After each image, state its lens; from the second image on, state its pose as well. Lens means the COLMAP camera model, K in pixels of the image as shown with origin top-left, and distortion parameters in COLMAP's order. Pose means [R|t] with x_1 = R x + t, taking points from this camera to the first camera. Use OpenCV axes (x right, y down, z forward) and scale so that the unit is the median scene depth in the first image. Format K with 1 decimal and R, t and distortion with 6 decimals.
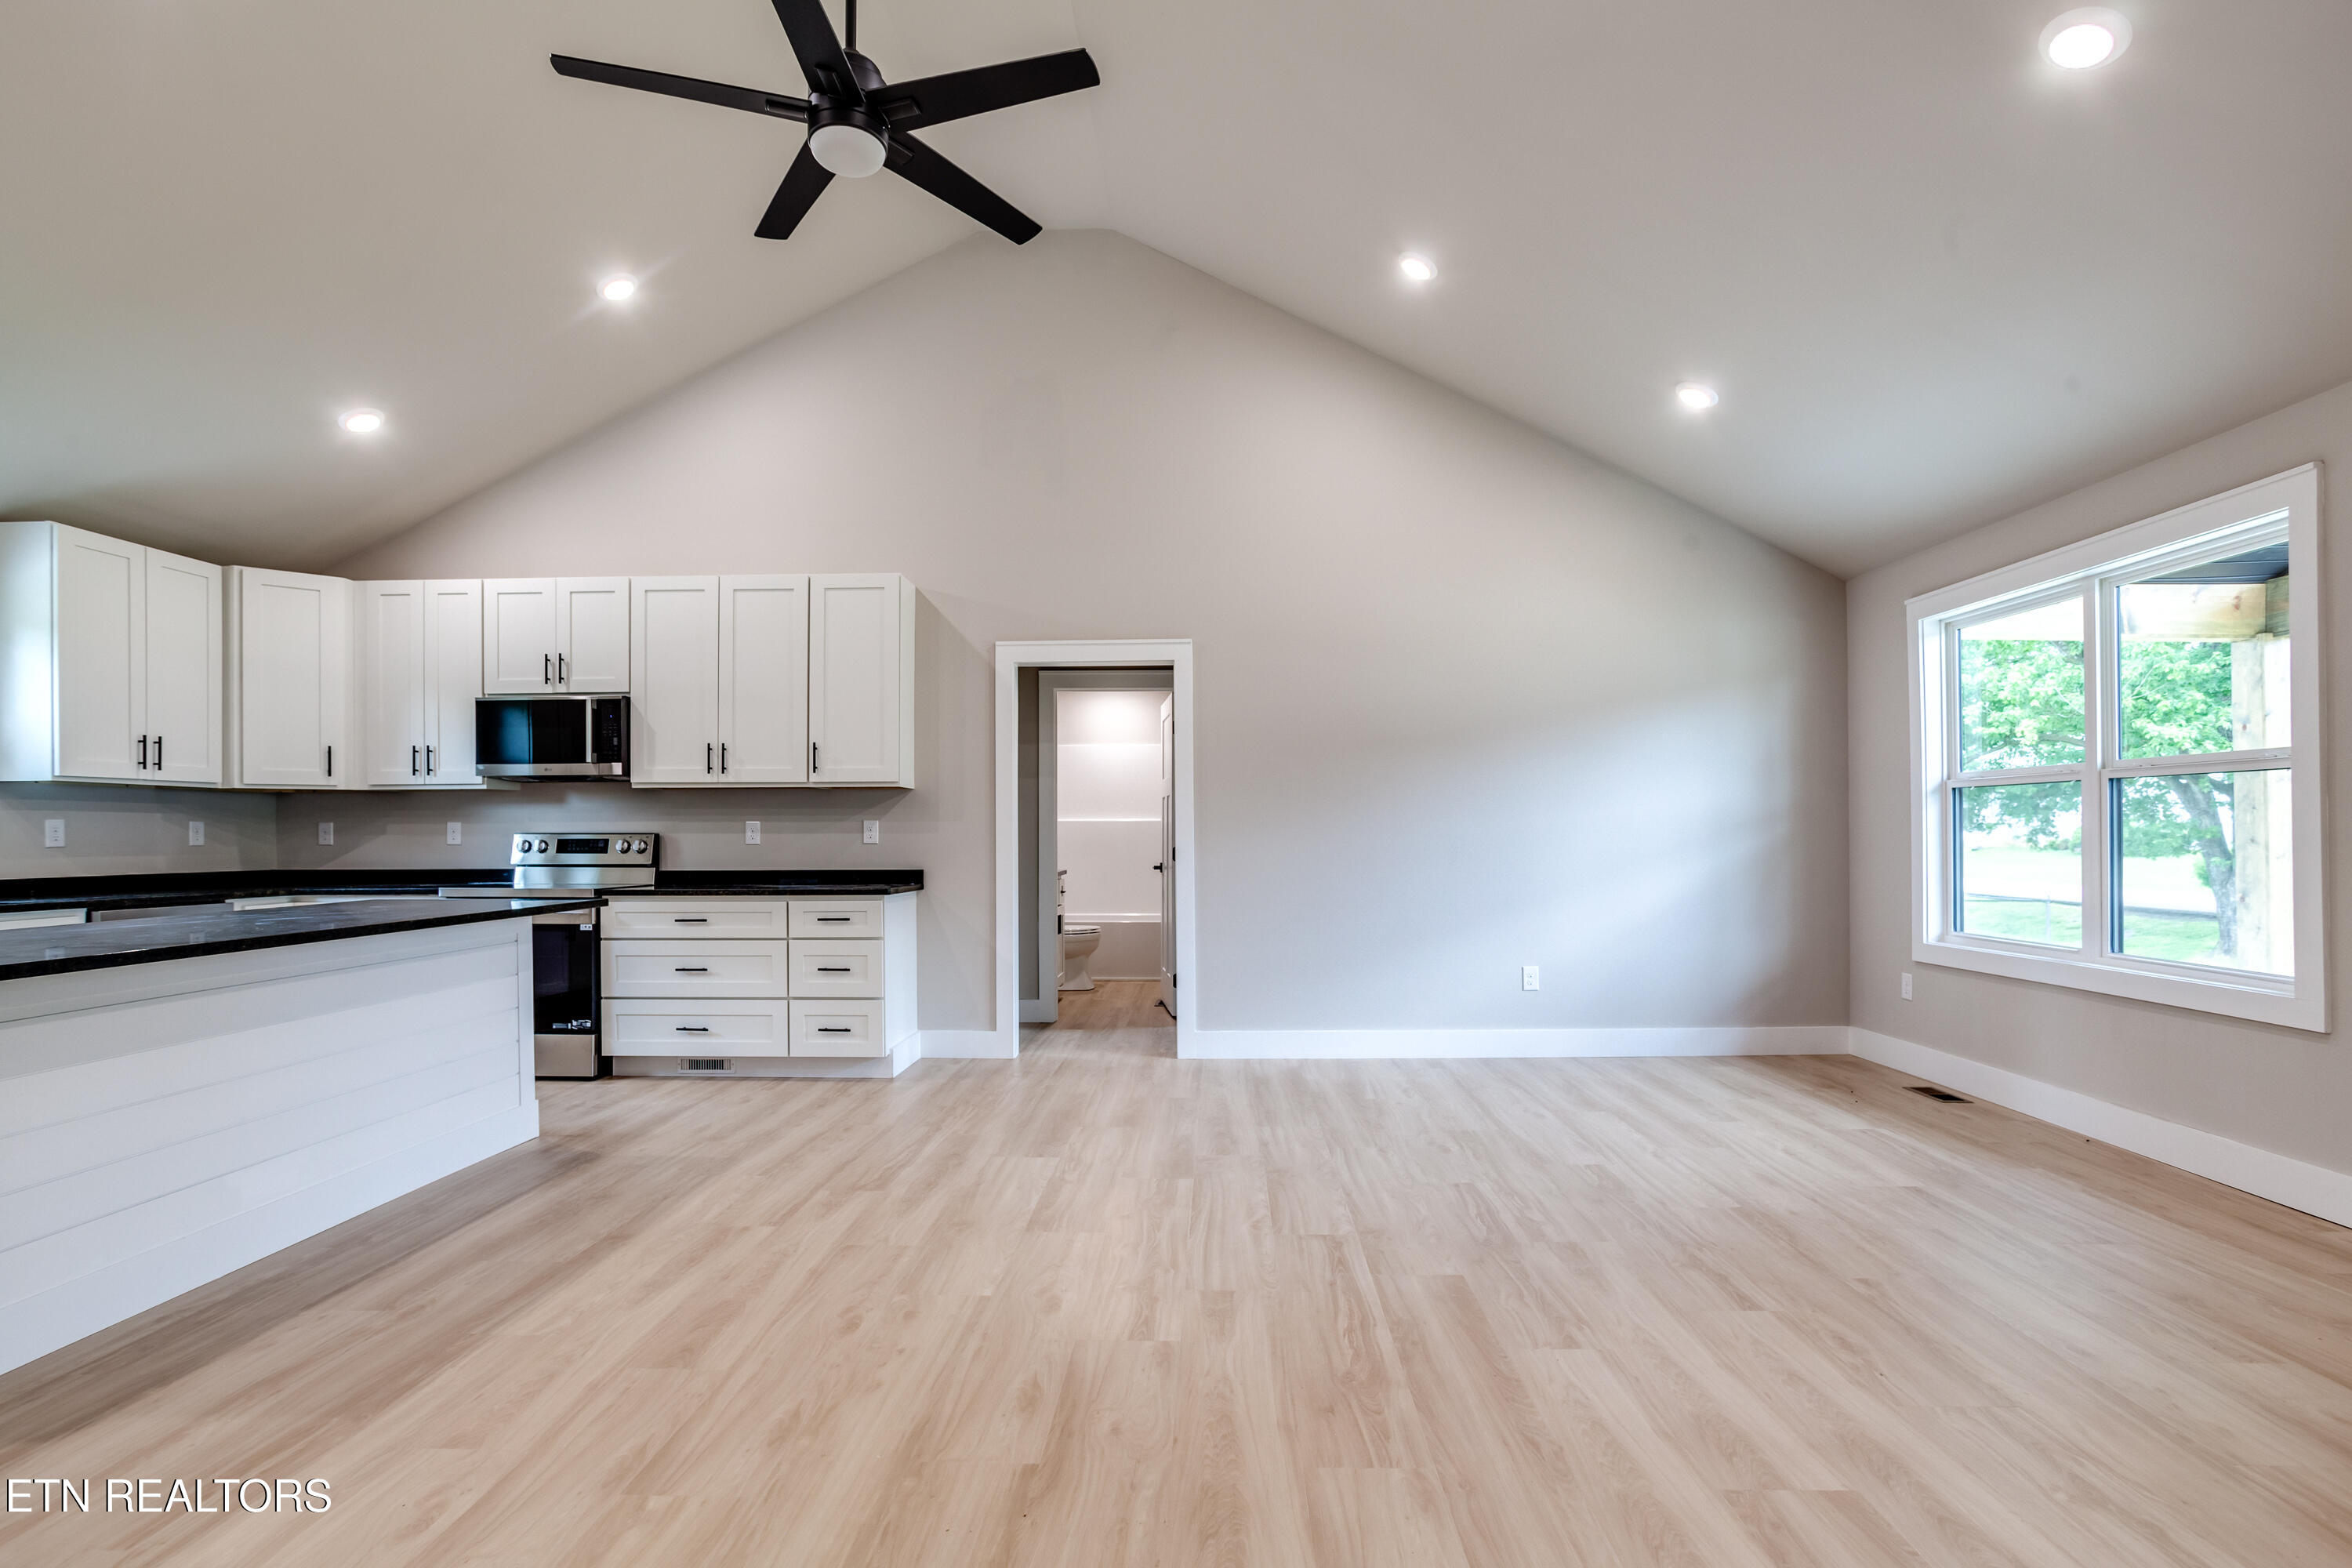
lens RADIAL K [[1208.4, 0, 1214.9], [0, 1208.4, 815.0], [0, 0, 1]] dist [-0.063566, 0.039289]
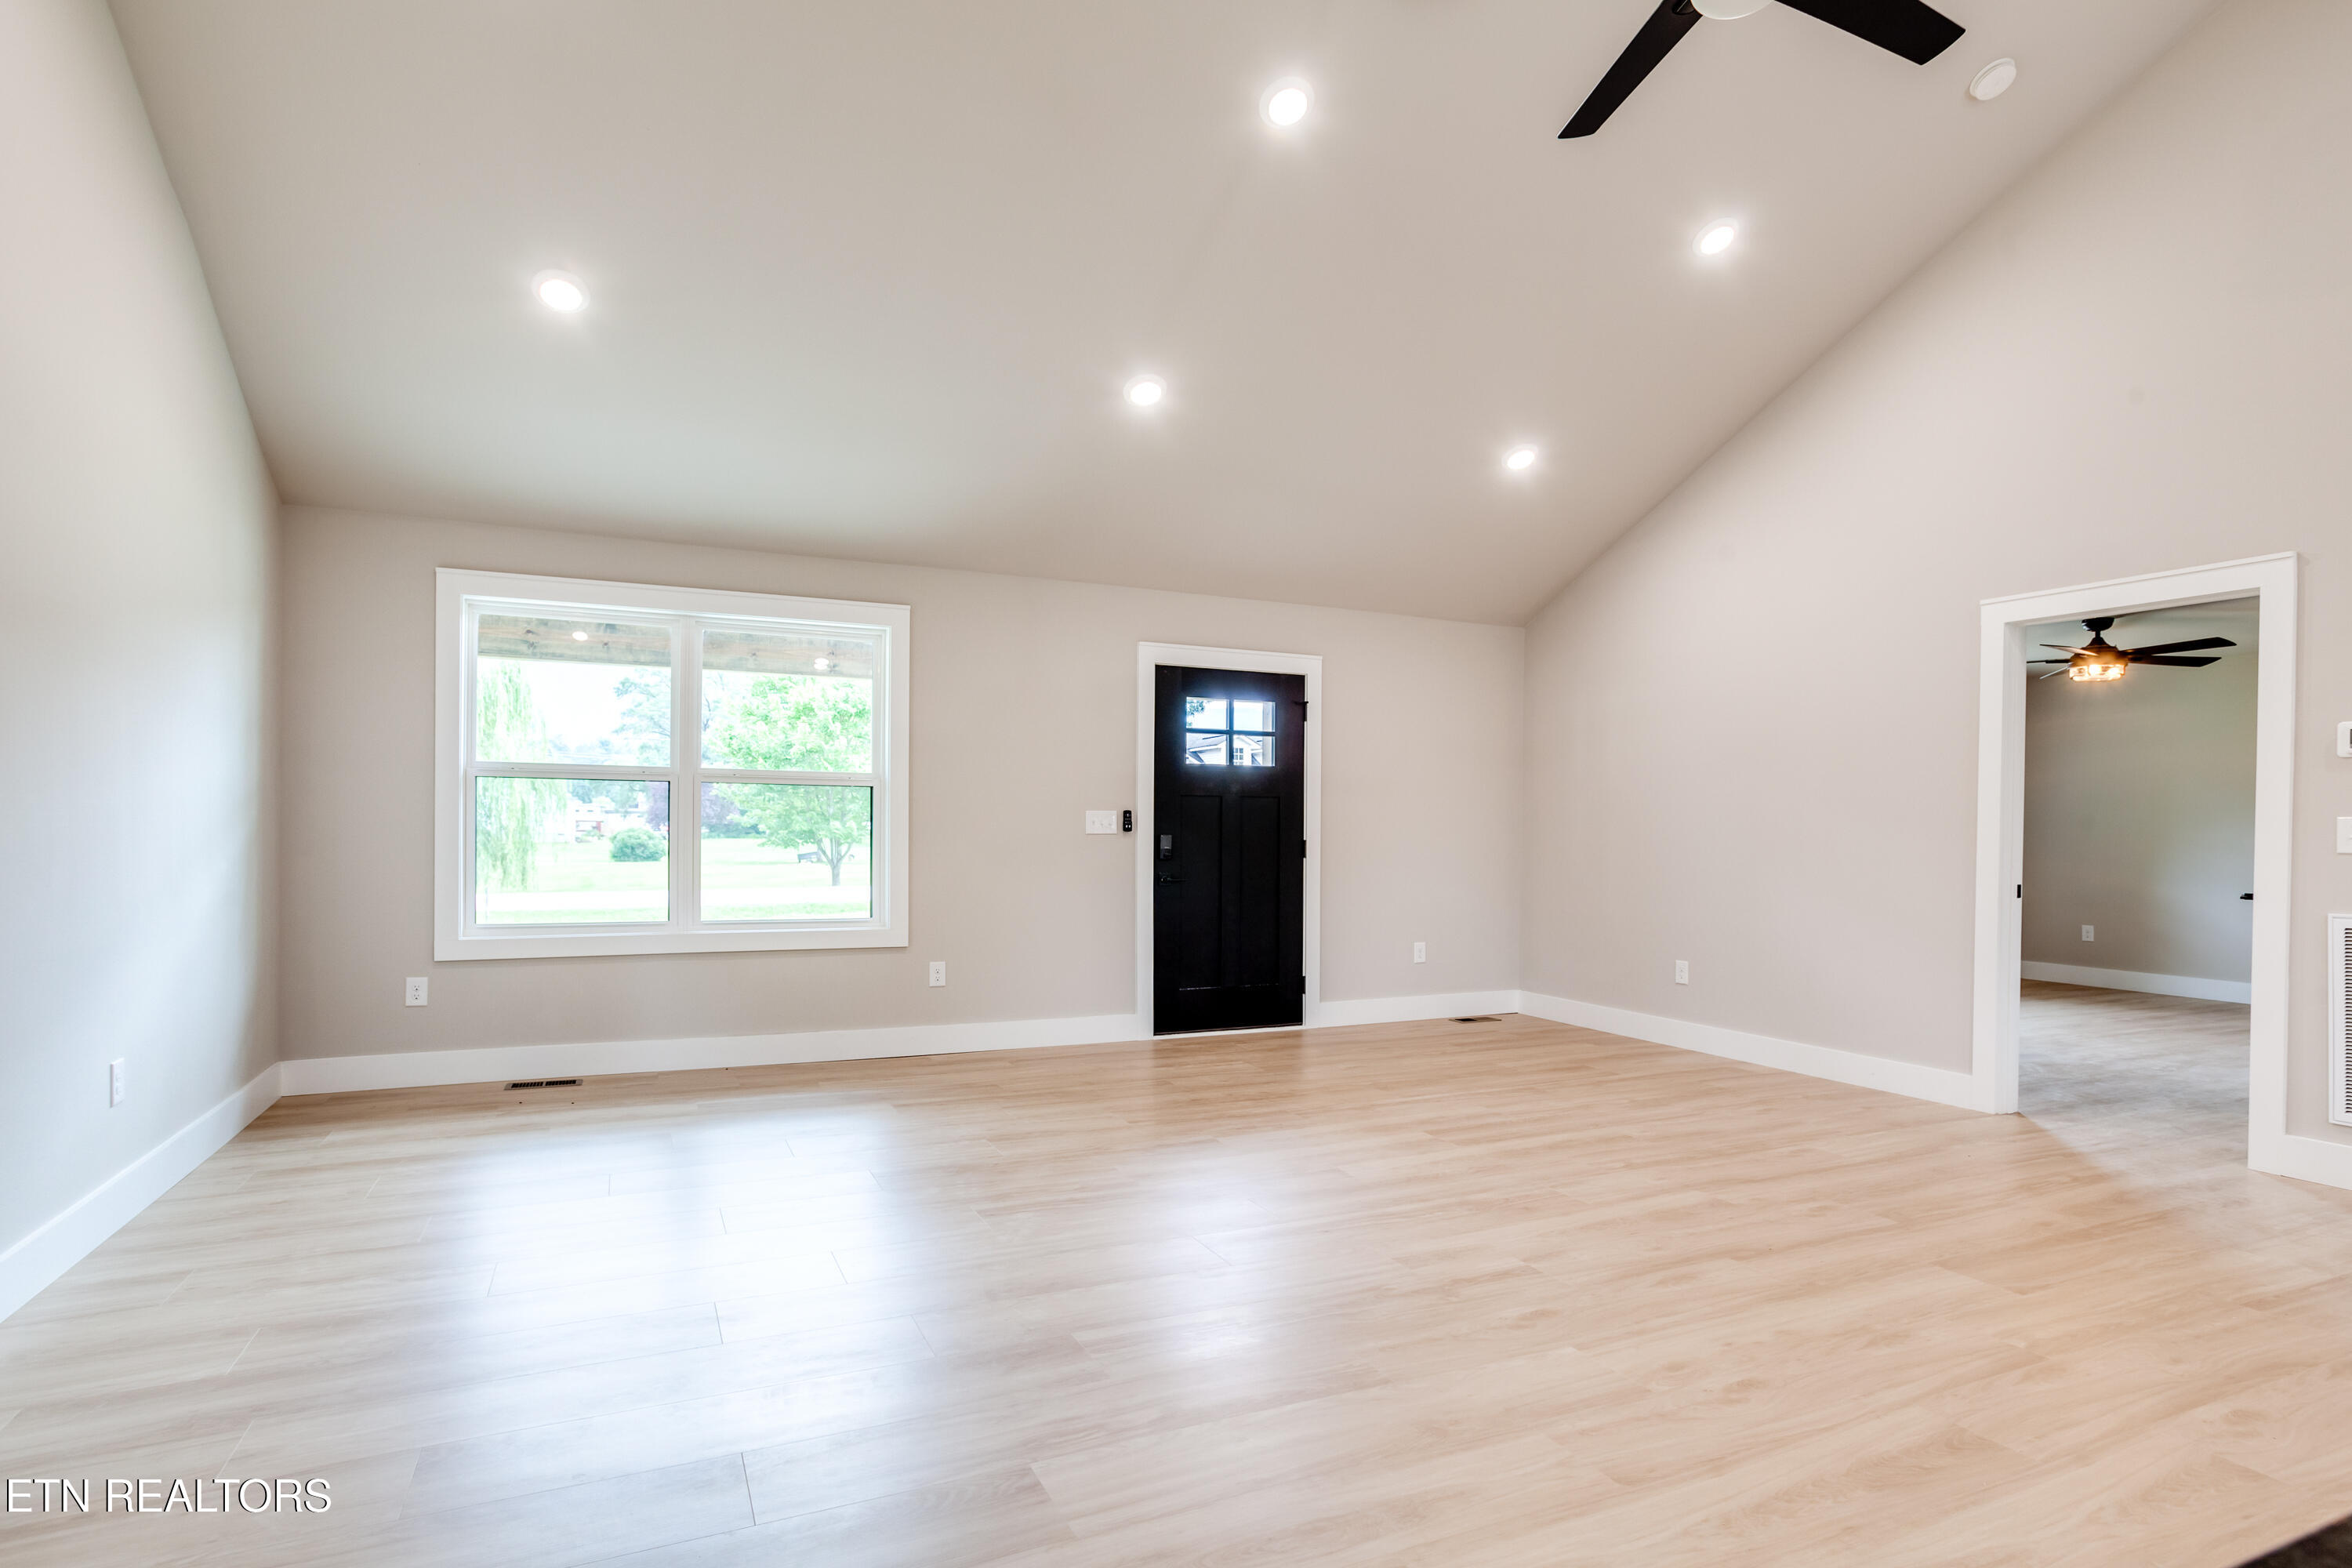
lens RADIAL K [[1170.1, 0, 1113.6], [0, 1170.1, 816.9], [0, 0, 1]] dist [-0.054351, 0.029945]
pose [[-0.402991, 0.008734, 0.915162, -0.427970], [-0.024645, 0.999488, -0.020391, 0.015479], [-0.914872, -0.030772, -0.402570, 0.849251]]
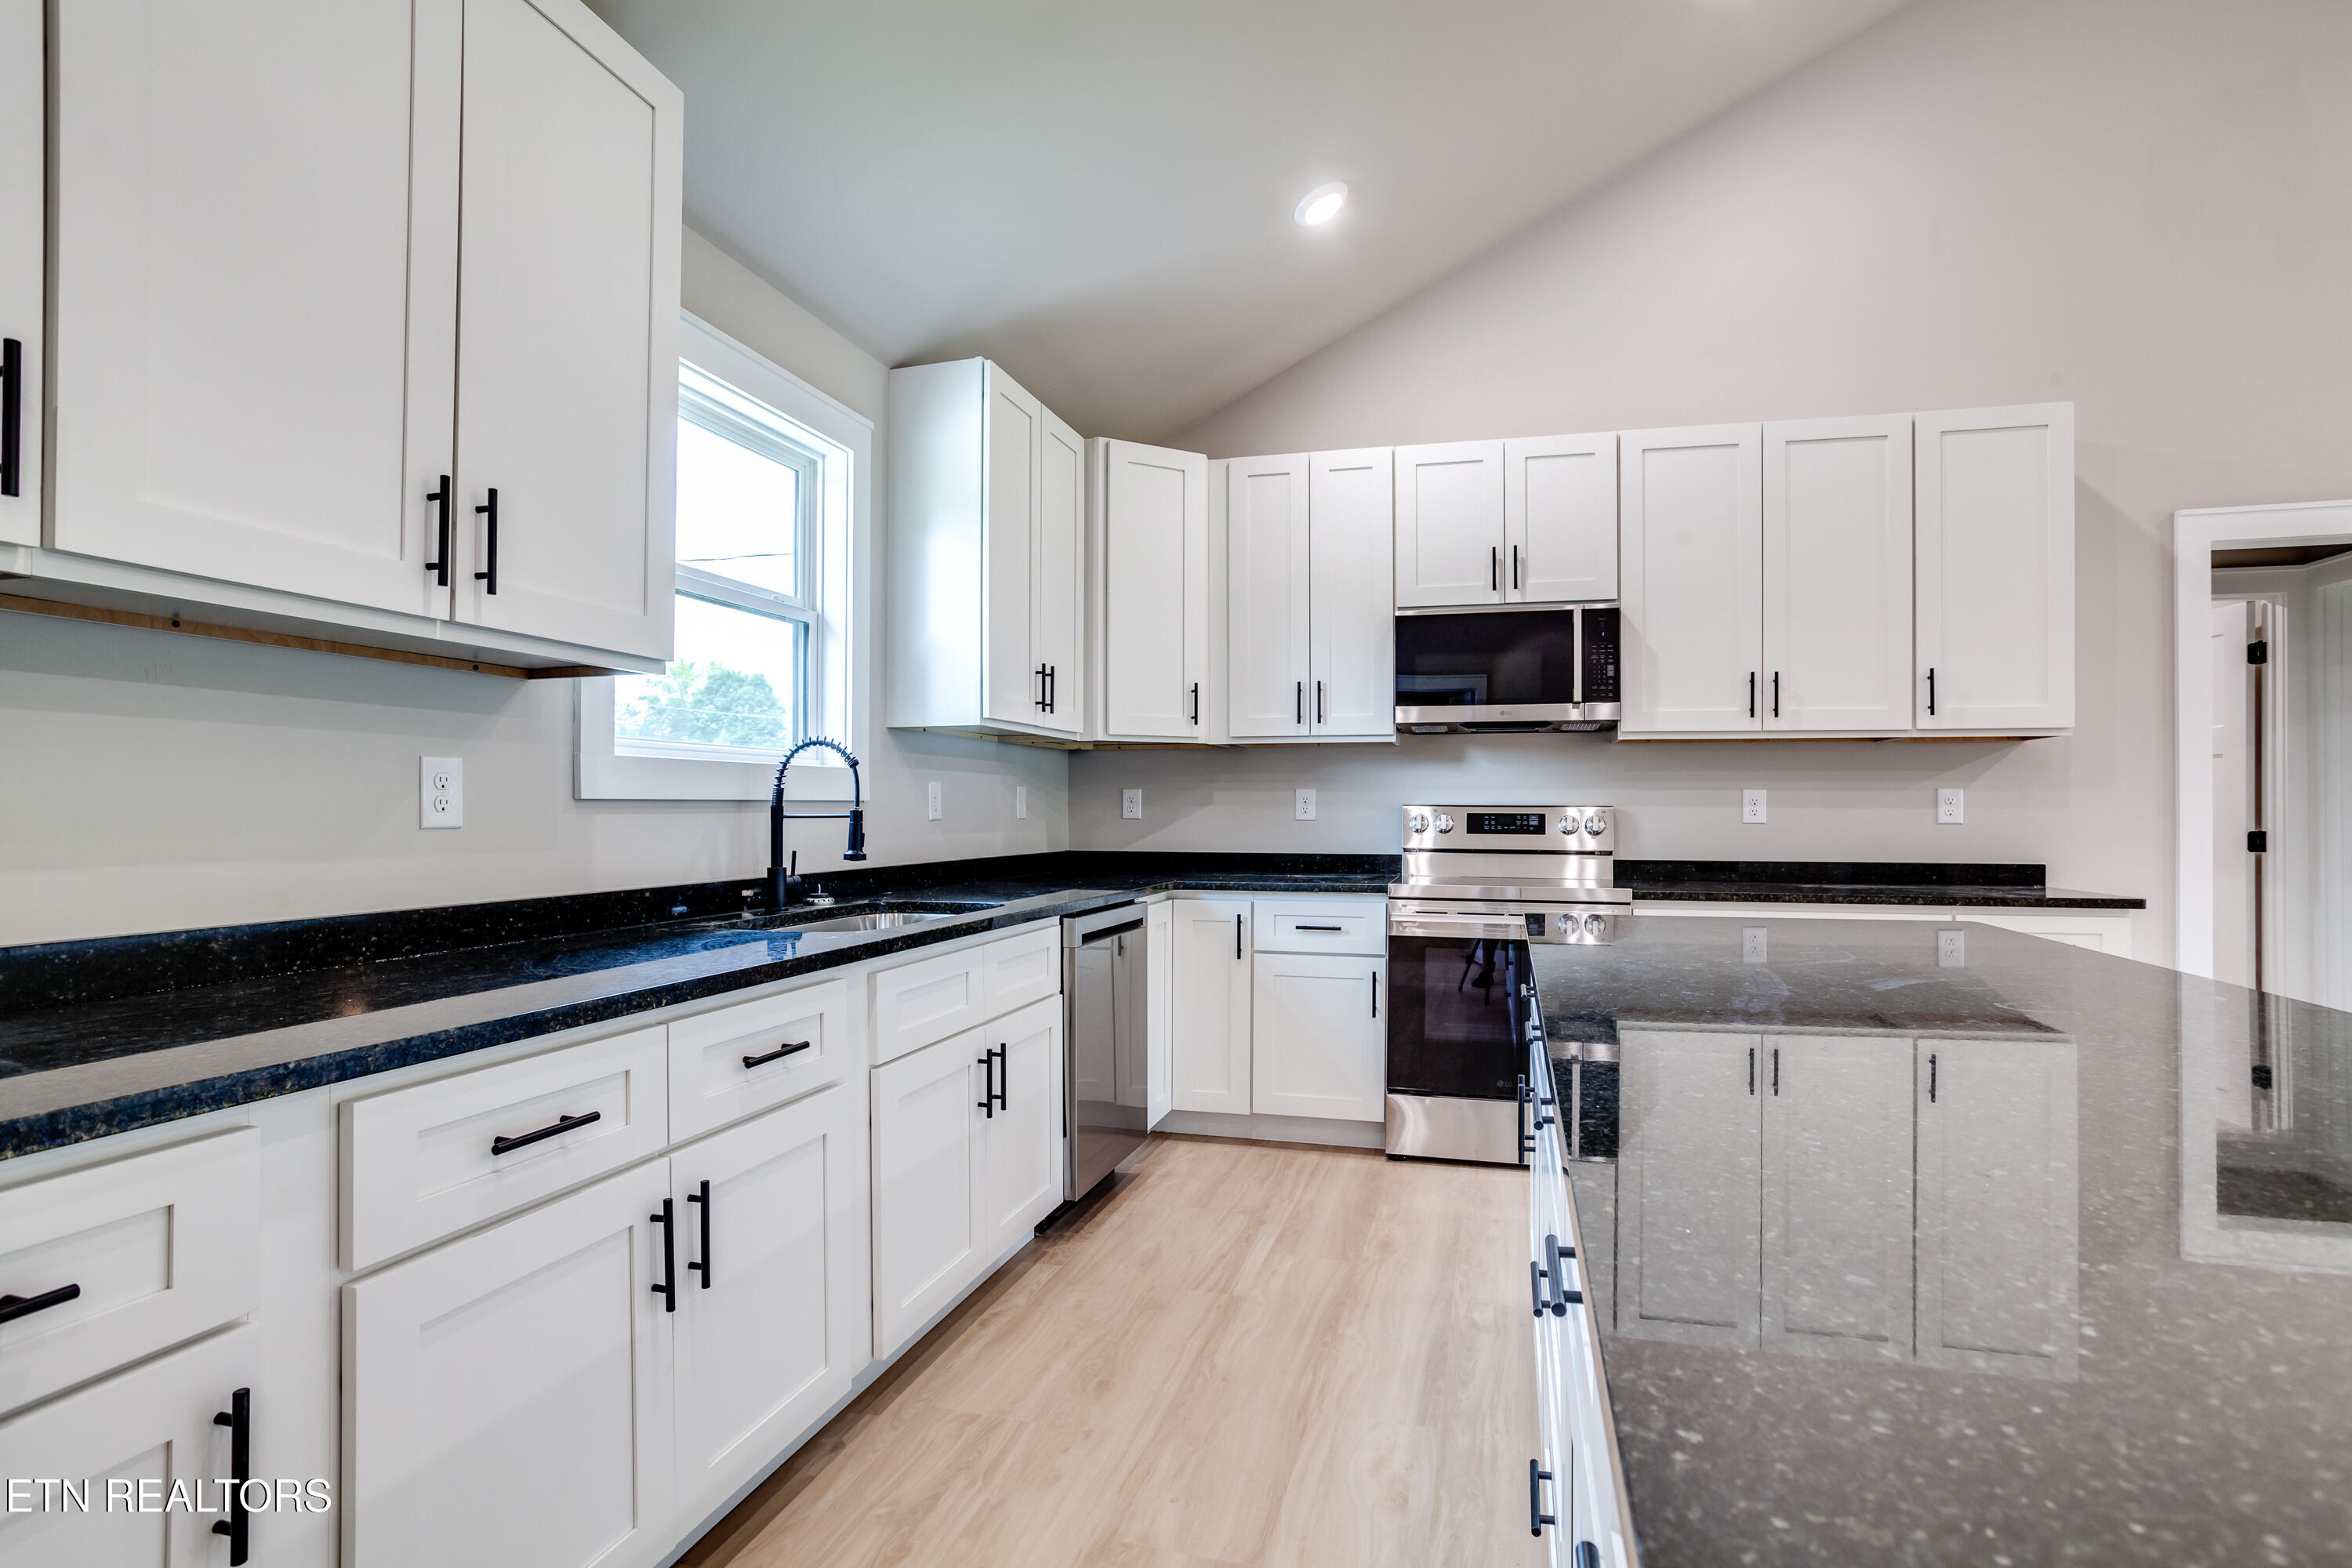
lens RADIAL K [[1198.4, 0, 1136.9], [0, 1198.4, 786.1], [0, 0, 1]] dist [-0.043905, 0.030636]
pose [[0.970054, 0.003370, -0.242868, -0.606638], [-0.003976, 0.999990, -0.002004, 0.006461], [0.242859, 0.002910, 0.970057, 0.277403]]
